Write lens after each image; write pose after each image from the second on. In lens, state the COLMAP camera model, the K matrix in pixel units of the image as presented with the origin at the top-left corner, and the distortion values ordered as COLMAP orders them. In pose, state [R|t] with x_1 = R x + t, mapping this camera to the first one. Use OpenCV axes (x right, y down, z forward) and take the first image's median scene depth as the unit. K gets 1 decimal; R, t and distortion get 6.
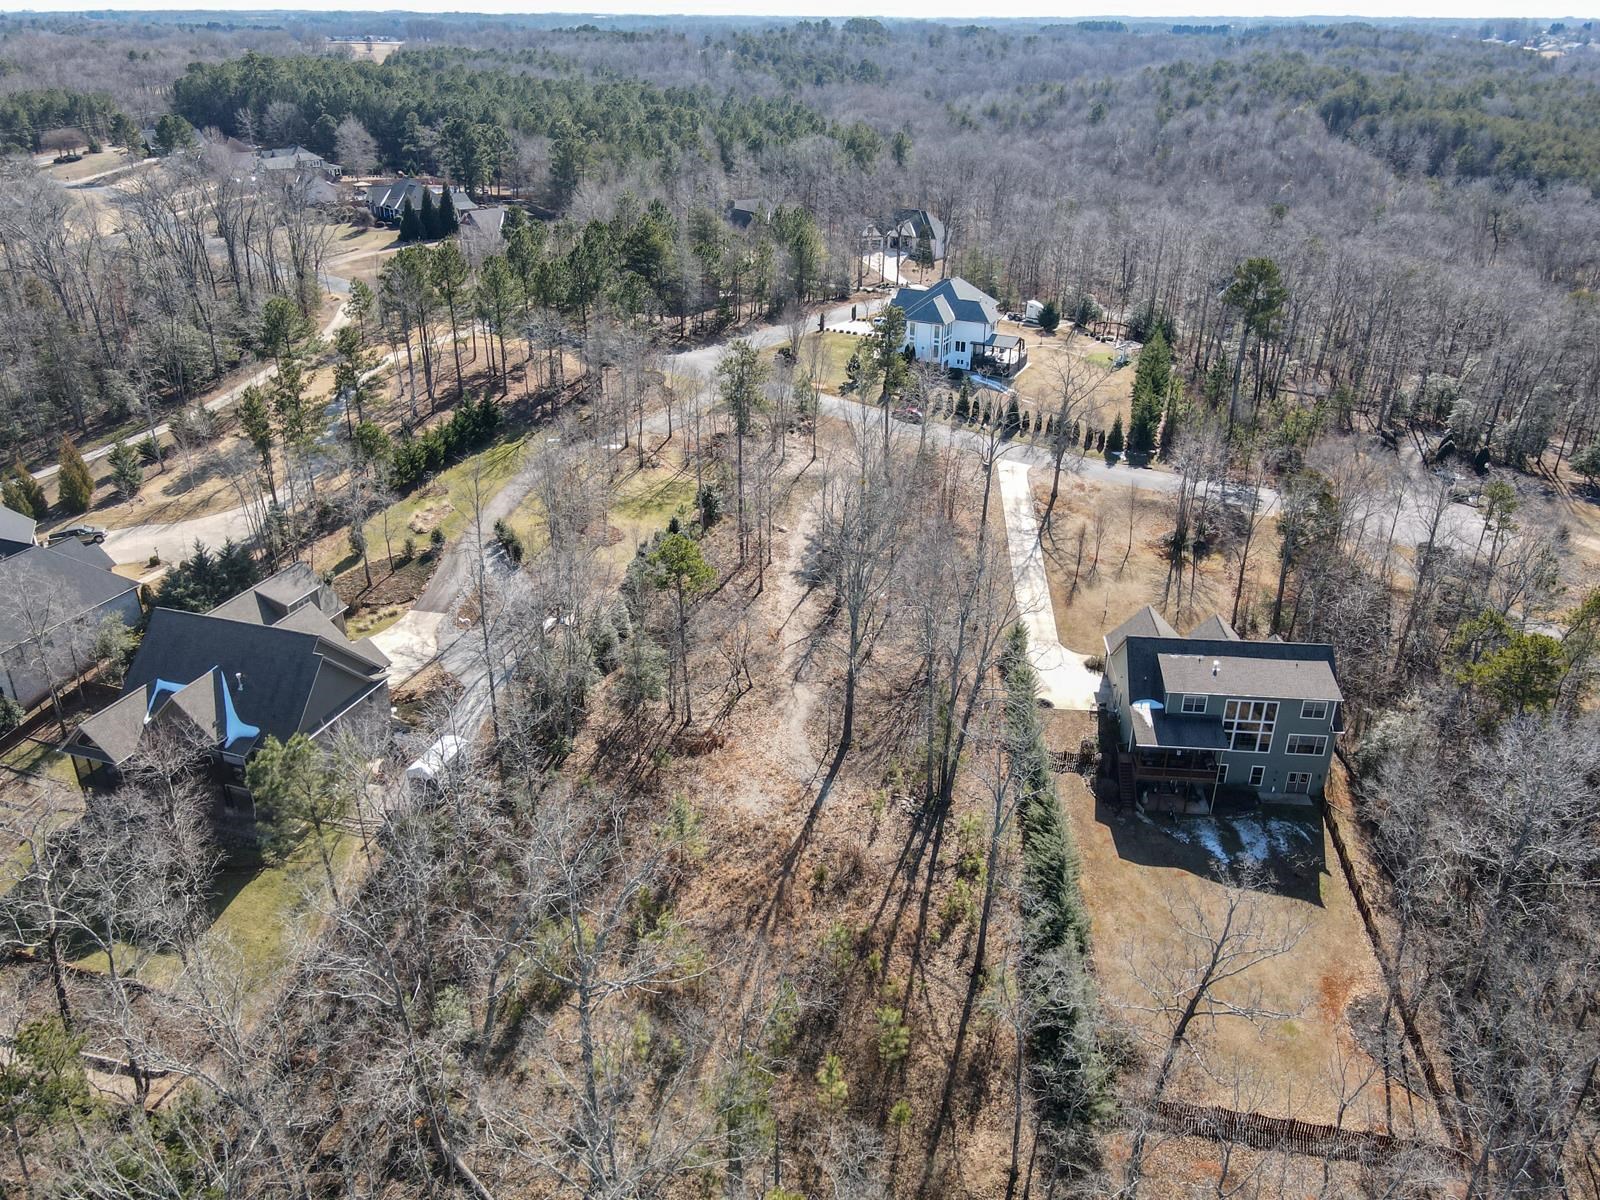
lens RADIAL K [[1209.2, 0, 796.8], [0, 1209.2, 596.4], [0, 0, 1]] dist [-0.002318, 0.037458]
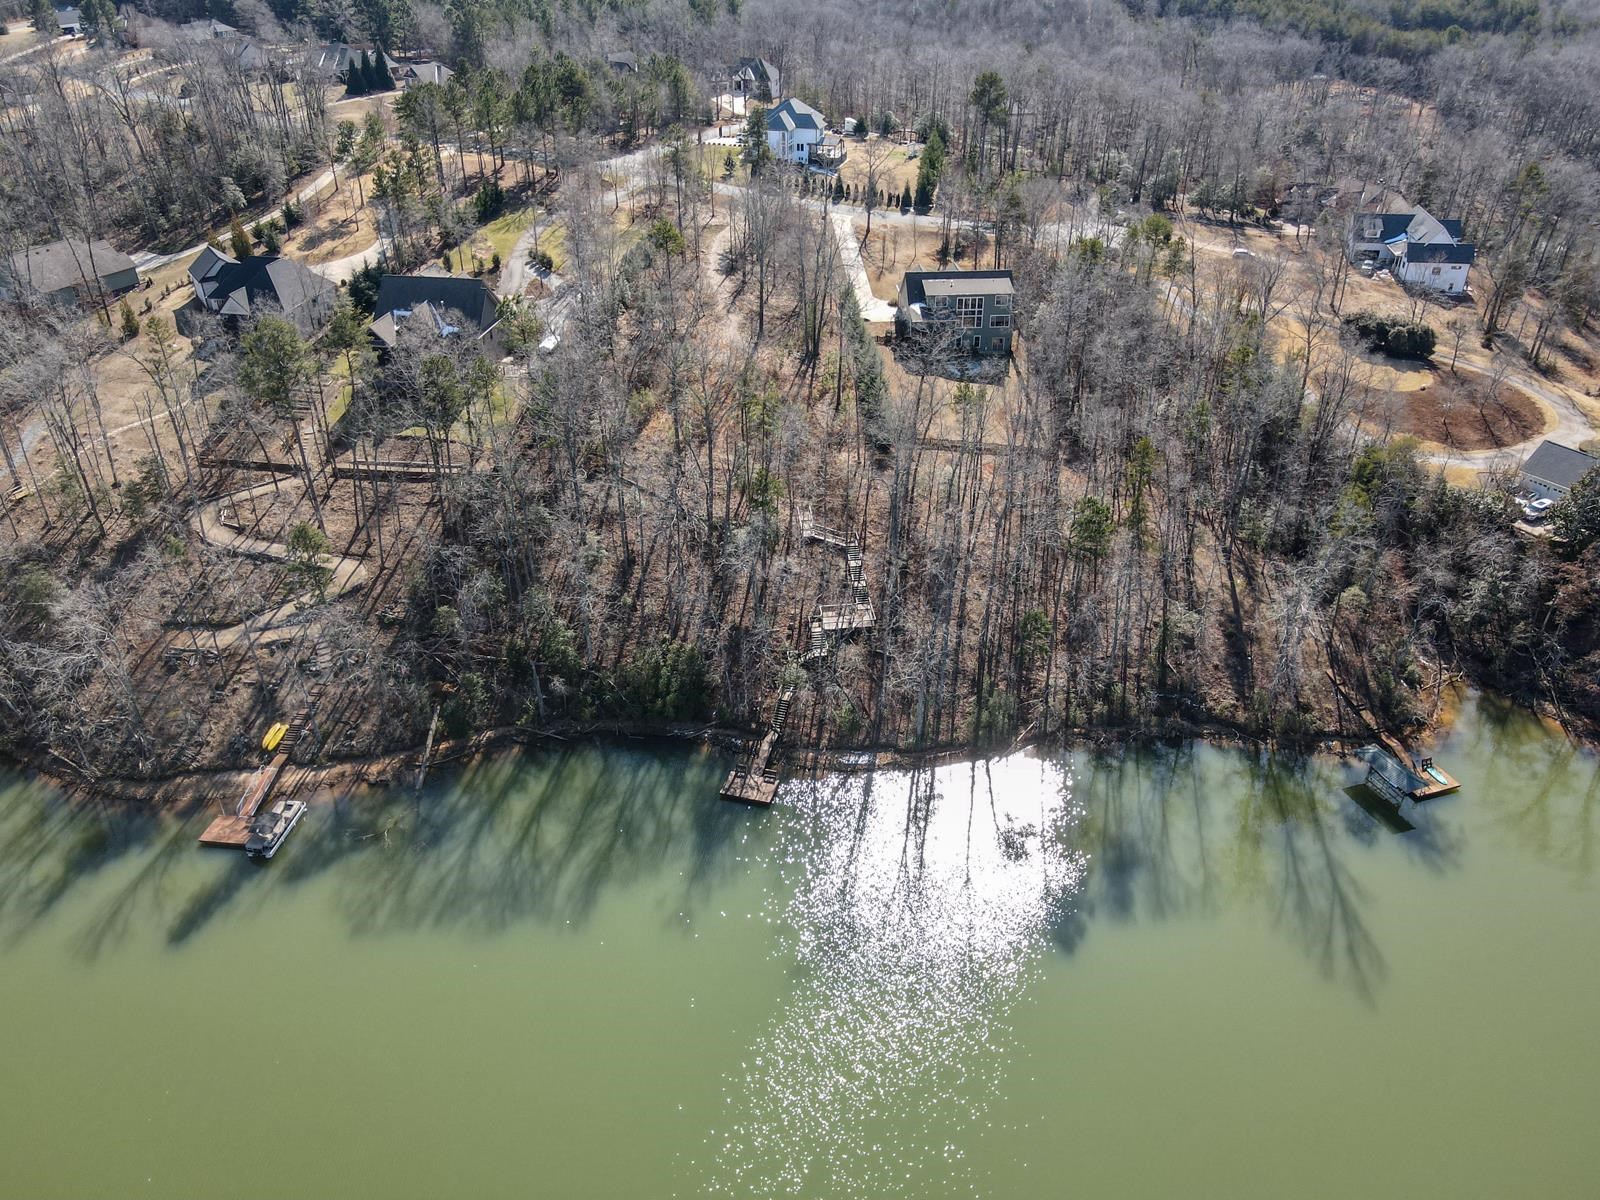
lens RADIAL K [[1221.8, 0, 800.0], [0, 1221.8, 600.0], [0, 0, 1]] dist [-0.006768, 0.058092]
pose [[0.988979, -0.087978, 0.119078, -0.088210], [0.076438, 0.992223, 0.098241, 0.190618], [-0.126795, -0.088056, 0.988013, -0.498391]]
